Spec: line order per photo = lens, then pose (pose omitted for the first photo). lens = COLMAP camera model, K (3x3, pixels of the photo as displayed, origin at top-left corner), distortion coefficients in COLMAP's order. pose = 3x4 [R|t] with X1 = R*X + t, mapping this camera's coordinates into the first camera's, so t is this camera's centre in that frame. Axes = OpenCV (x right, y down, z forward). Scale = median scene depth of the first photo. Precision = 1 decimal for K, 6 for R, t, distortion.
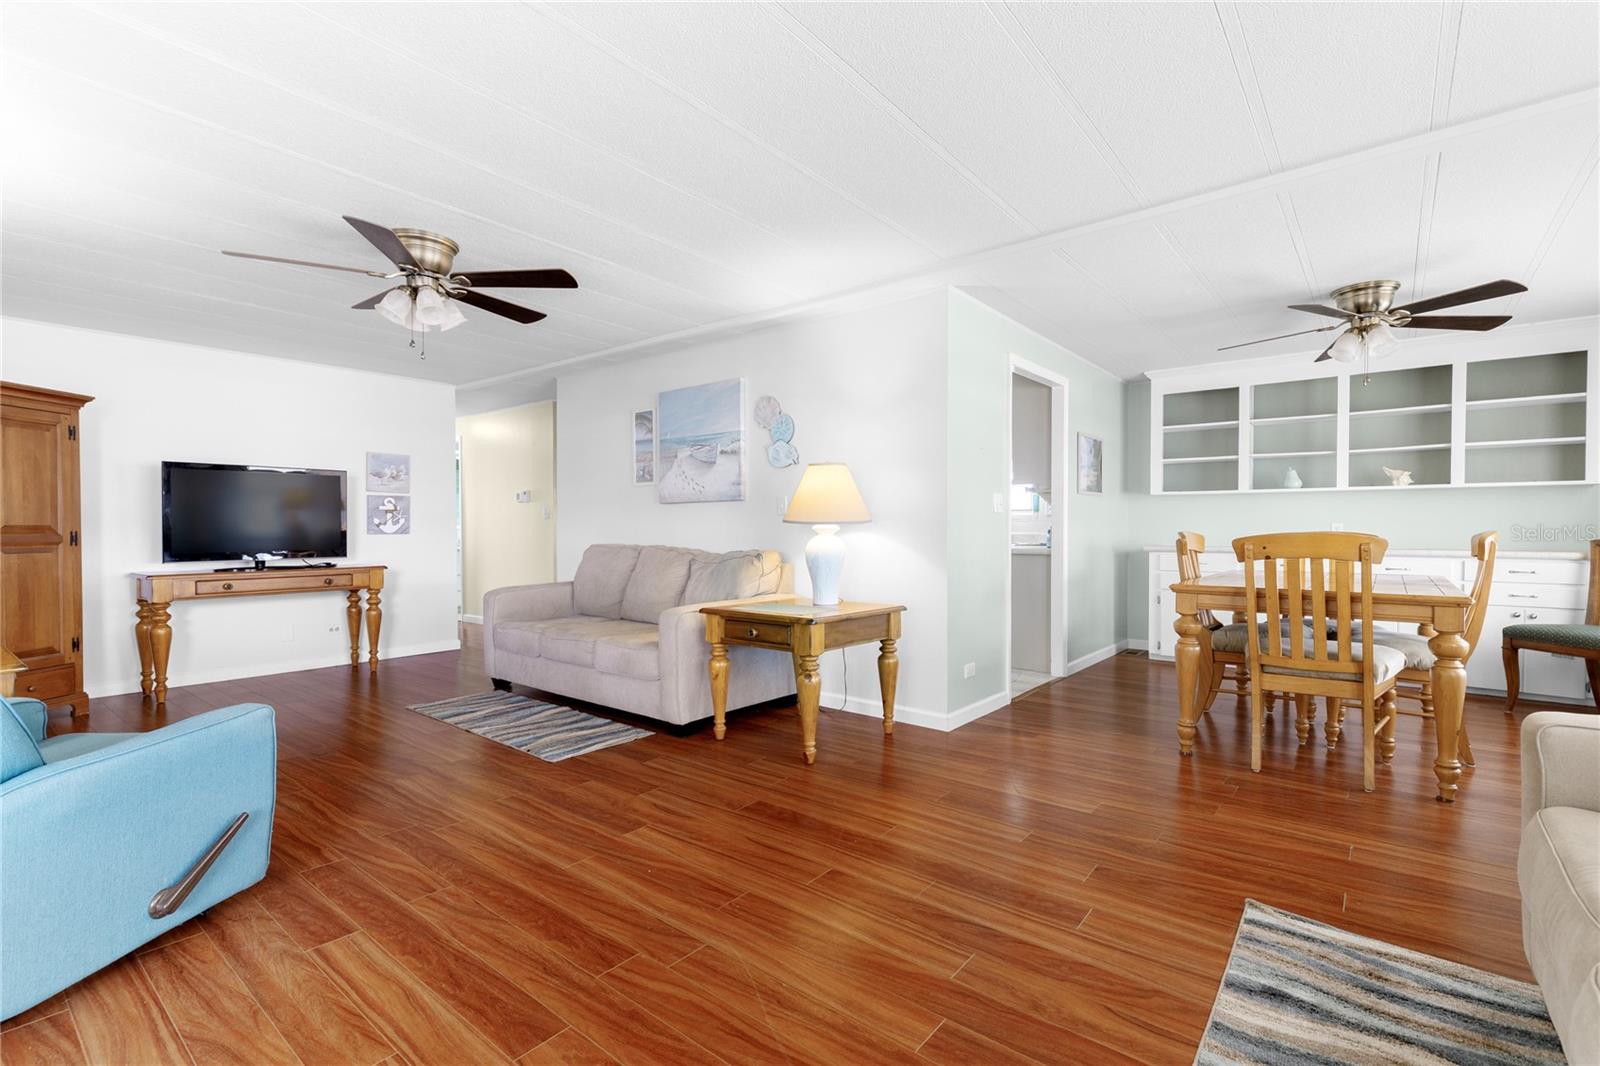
lens RADIAL K [[728.3, 0, 797.4], [0, 728.3, 538.0], [0, 0, 1]] dist [0.008259, 0.000301]
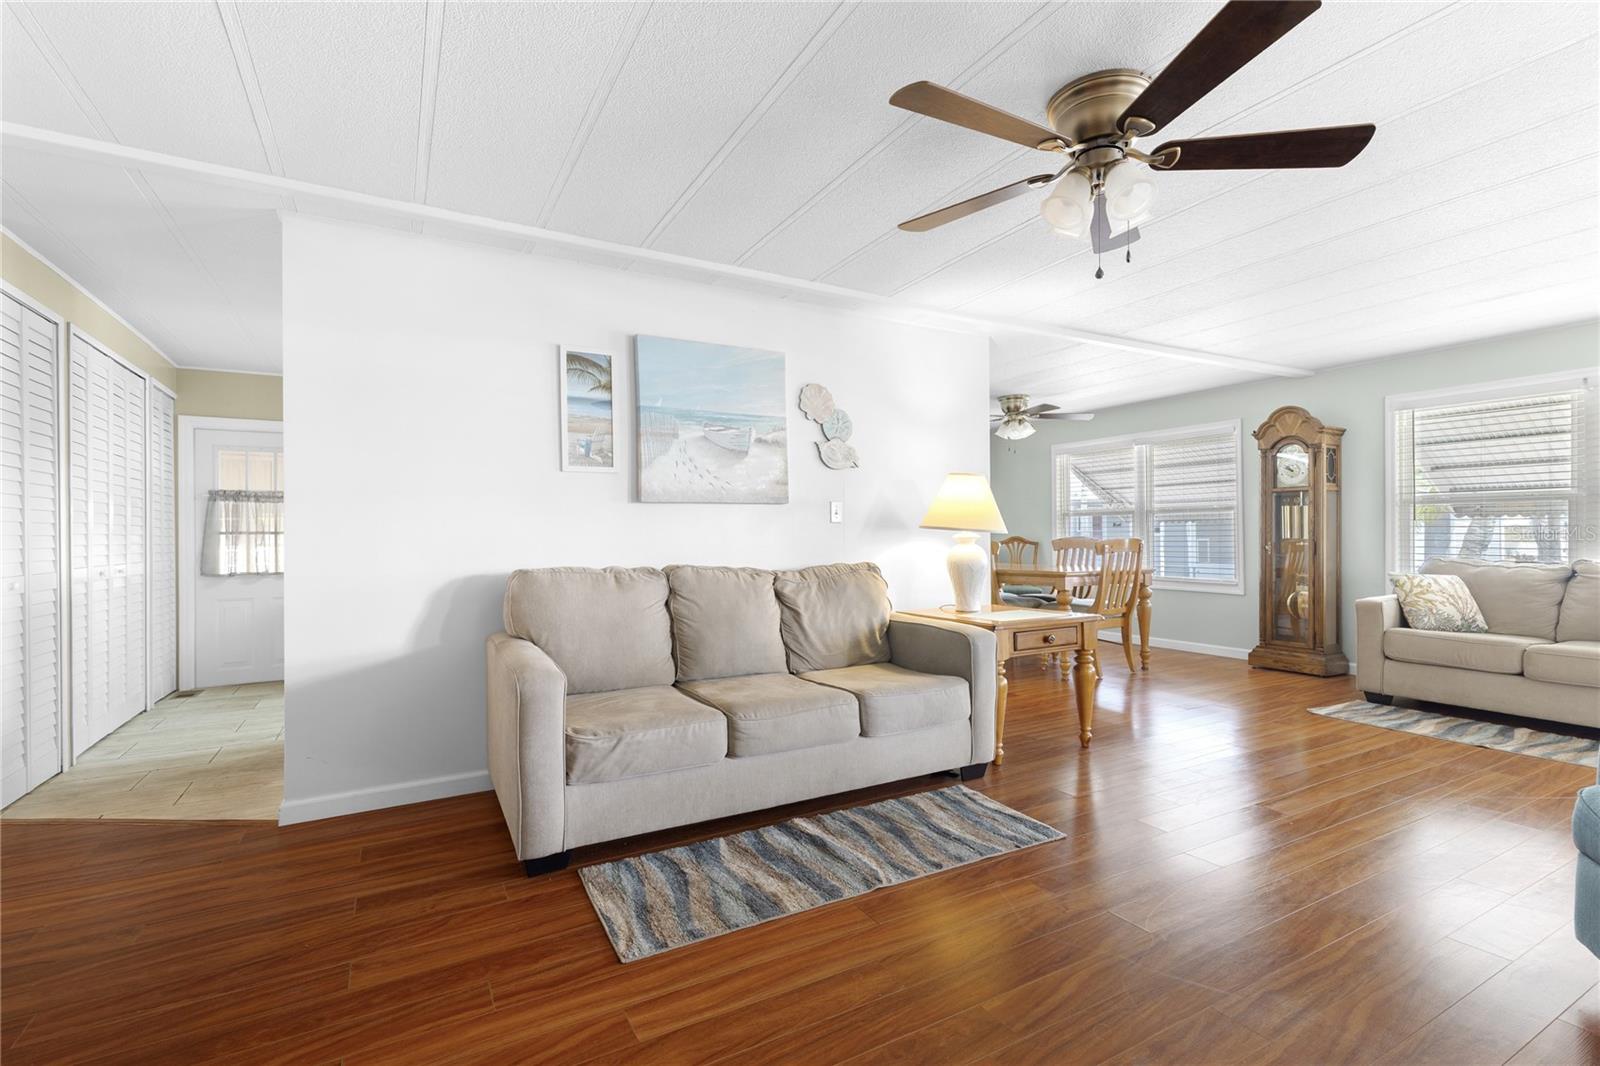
lens RADIAL K [[728.3, 0, 804.8], [0, 728.3, 535.0], [0, 0, 1]] dist [0.008259, 0.000301]
pose [[0.377009, -0.001458, 0.926208, -0.795560], [0.019555, 0.999788, -0.006386, -0.010912], [-0.926003, 0.020520, 0.376958, 0.655042]]
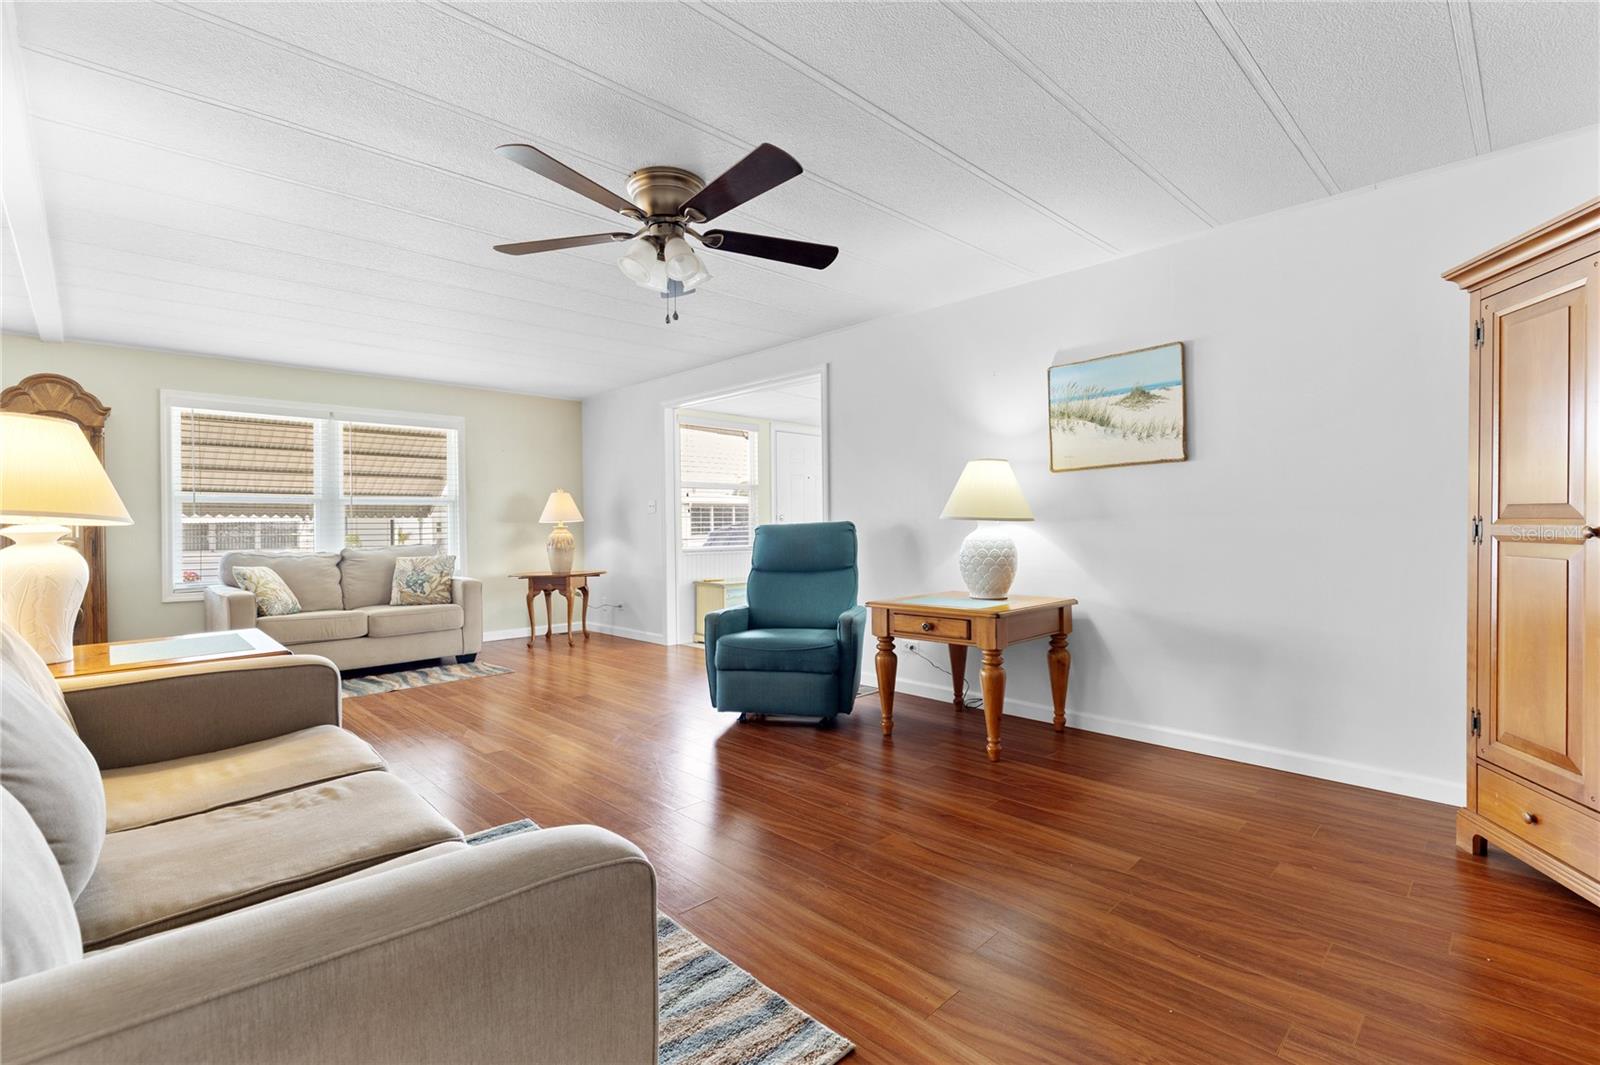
lens RADIAL K [[728.3, 0, 804.4], [0, 728.3, 524.9], [0, 0, 1]] dist [0.008259, 0.000301]
pose [[-0.993292, 0.013765, 0.114810, -0.495567], [0.015723, 0.999746, 0.016166, -0.014132], [-0.114558, 0.017862, -0.993256, 1.191254]]
